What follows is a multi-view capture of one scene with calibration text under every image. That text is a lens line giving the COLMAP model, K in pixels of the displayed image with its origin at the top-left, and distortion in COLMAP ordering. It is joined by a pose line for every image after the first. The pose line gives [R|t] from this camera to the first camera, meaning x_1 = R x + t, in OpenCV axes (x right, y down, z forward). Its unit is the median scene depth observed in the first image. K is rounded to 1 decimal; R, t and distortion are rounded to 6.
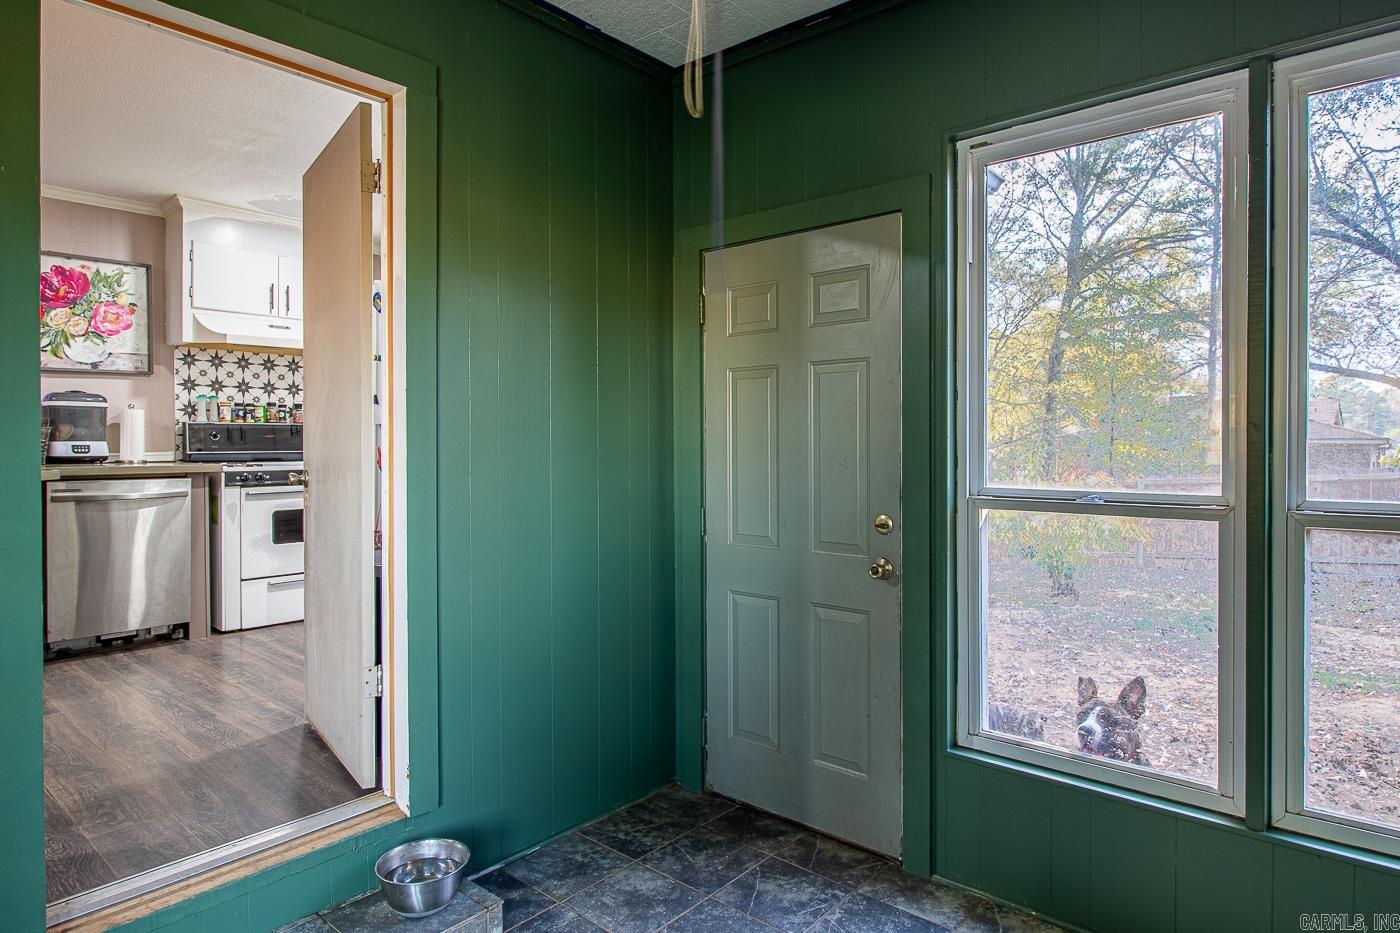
lens RADIAL K [[800.7, 0, 703.7], [0, 800.7, 460.0], [0, 0, 1]] dist [-0.004134, -0.002831]
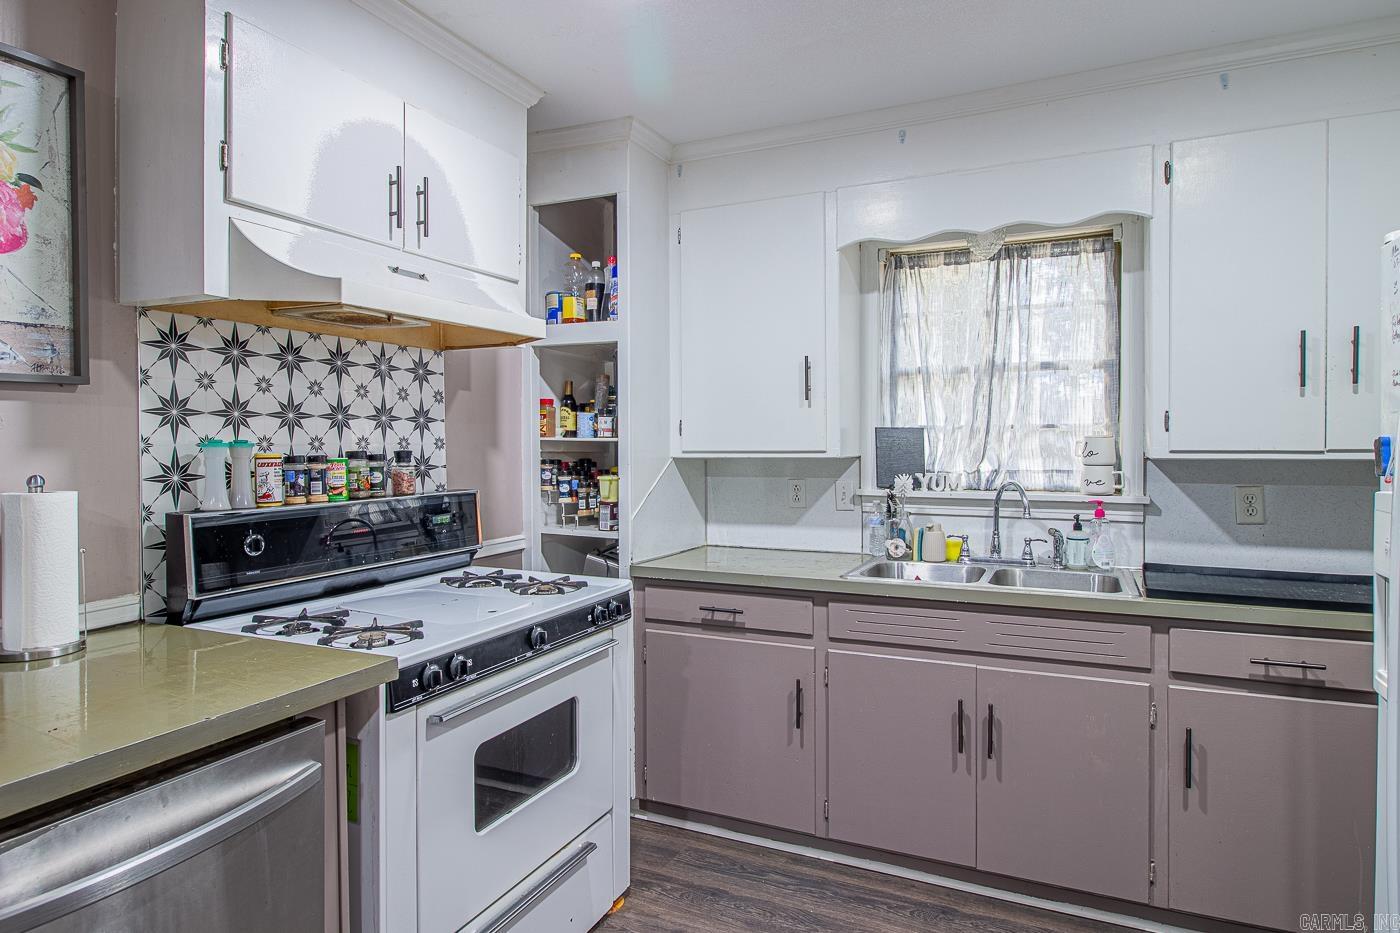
lens RADIAL K [[800.7, 0, 699.0], [0, 800.7, 457.9], [0, 0, 1]] dist [-0.004134, -0.002831]
pose [[0.961331, -0.009660, 0.275226, -0.509014], [0.010070, 0.999949, -0.000077, -0.069857], [-0.275211, 0.002845, 0.961380, 0.566749]]
